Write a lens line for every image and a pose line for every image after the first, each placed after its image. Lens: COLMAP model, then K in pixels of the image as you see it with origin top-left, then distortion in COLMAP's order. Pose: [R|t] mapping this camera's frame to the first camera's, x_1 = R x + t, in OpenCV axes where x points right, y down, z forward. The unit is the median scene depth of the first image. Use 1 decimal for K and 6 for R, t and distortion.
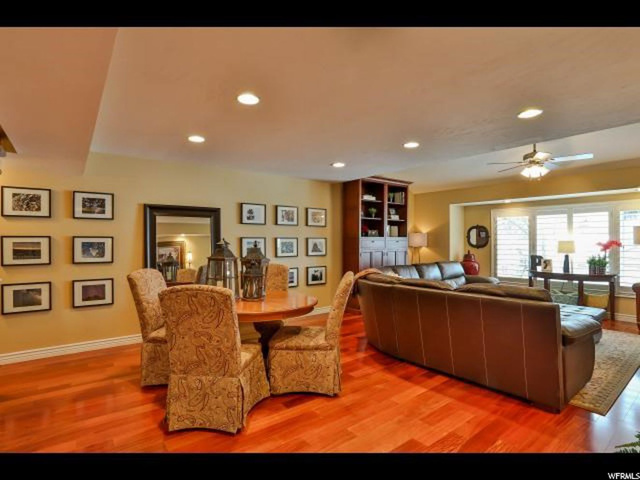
lens RADIAL K [[340.0, 0, 317.6], [0, 340.0, 239.0], [0, 0, 1]] dist [-0.053484, 0.027836]
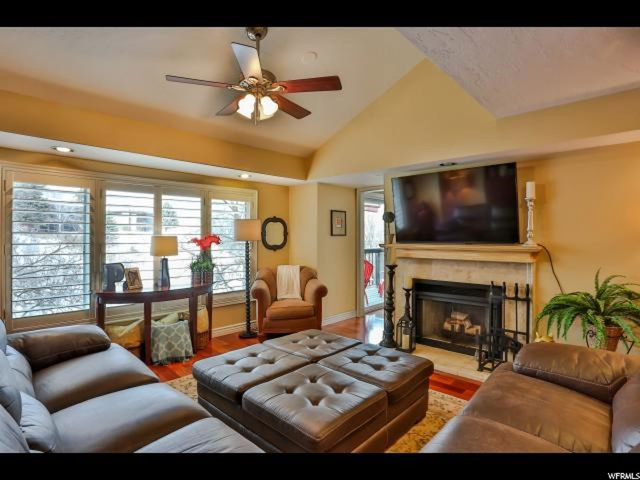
lens RADIAL K [[340.0, 0, 317.6], [0, 340.0, 239.0], [0, 0, 1]] dist [-0.053484, 0.027836]
pose [[-0.146738, -0.011608, 0.989107, 0.073017], [-0.014011, 0.999855, 0.009656, 0.000013], [-0.989076, -0.012442, -0.146879, 0.742395]]
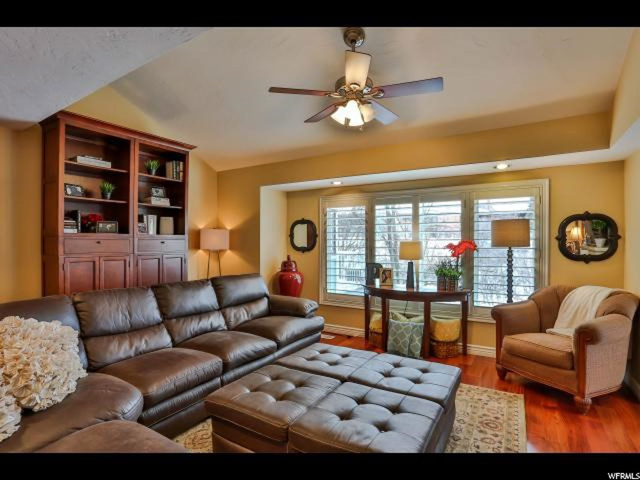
lens RADIAL K [[339.6, 0, 320.0], [0, 339.6, 240.0], [0, 0, 1]] dist [-0.068612, 0.000251]
pose [[0.943577, 0.004515, 0.331121, 0.317685], [-0.004687, 0.999989, -0.000279, 0.002606], [-0.331119, -0.001289, 0.943588, 0.377801]]
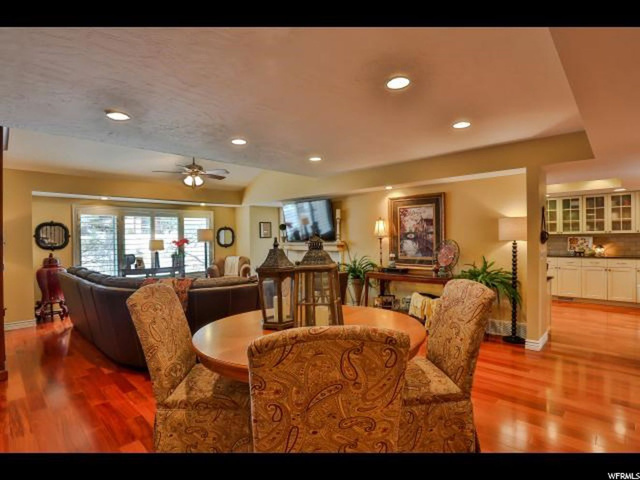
lens RADIAL K [[340.0, 0, 317.6], [0, 340.0, 239.0], [0, 0, 1]] dist [-0.053484, 0.027836]
pose [[-0.133310, -0.007888, 0.991043, -0.443822], [0.001105, 0.999967, 0.008108, -0.006166], [-0.991074, 0.002176, -0.133297, 0.552432]]
